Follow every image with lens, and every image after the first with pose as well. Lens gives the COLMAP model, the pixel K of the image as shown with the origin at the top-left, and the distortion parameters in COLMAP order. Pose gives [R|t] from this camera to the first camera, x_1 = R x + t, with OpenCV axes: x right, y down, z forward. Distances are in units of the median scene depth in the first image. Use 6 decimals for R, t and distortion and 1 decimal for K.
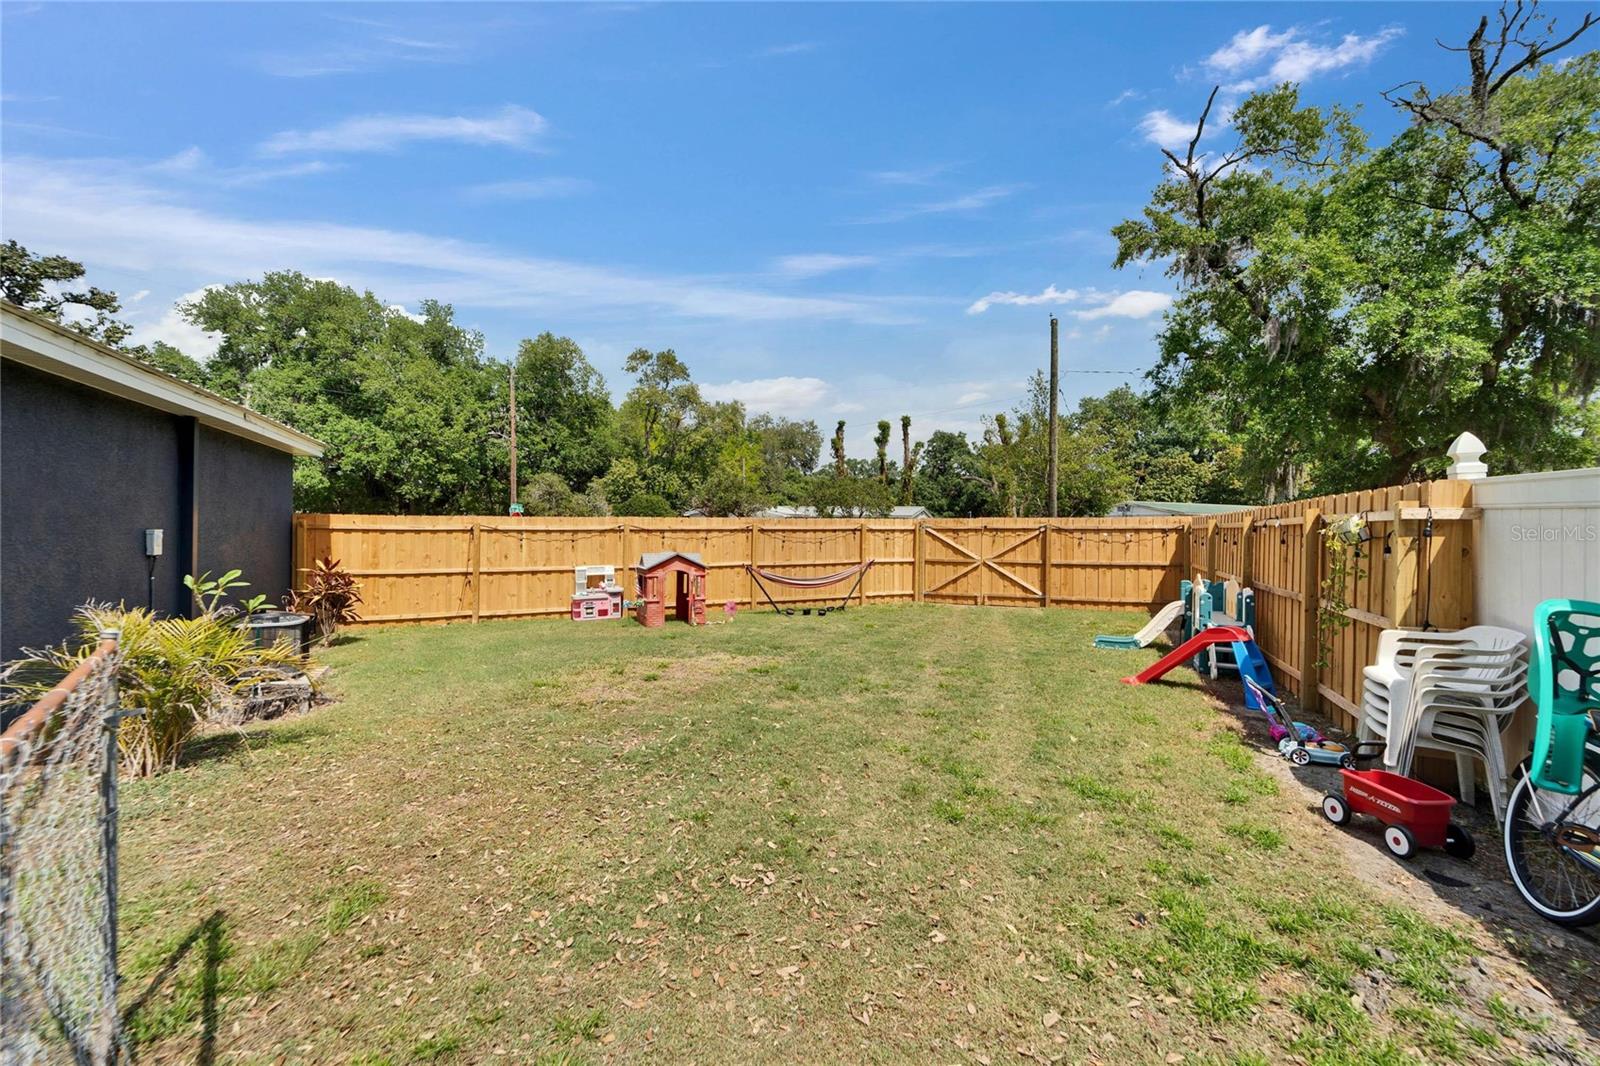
lens RADIAL K [[644.2, 0, 794.4], [0, 644.2, 536.4], [0, 0, 1]] dist [0.001888, -0.000166]
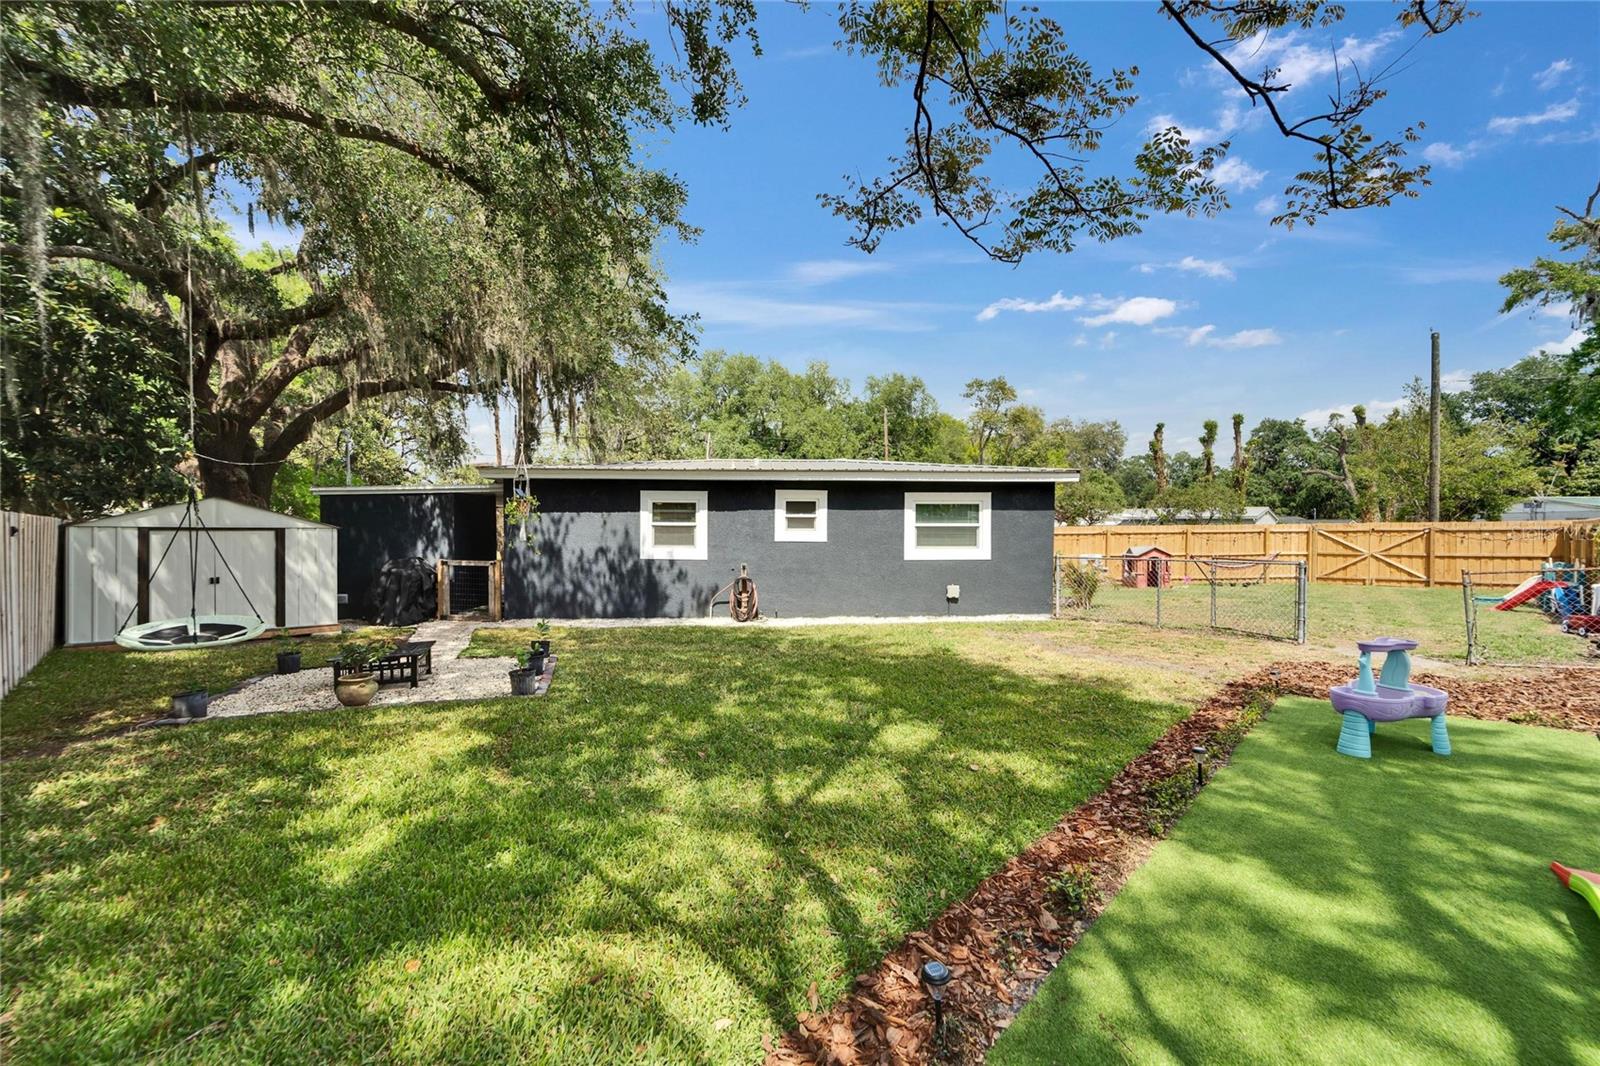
lens RADIAL K [[644.2, 0, 794.4], [0, 644.2, 536.4], [0, 0, 1]] dist [0.001888, -0.000166]
pose [[0.922049, -0.005373, -0.387036, -0.165315], [0.004897, 0.999986, -0.002216, -0.001307], [0.387042, 0.000148, 0.922062, -0.401603]]
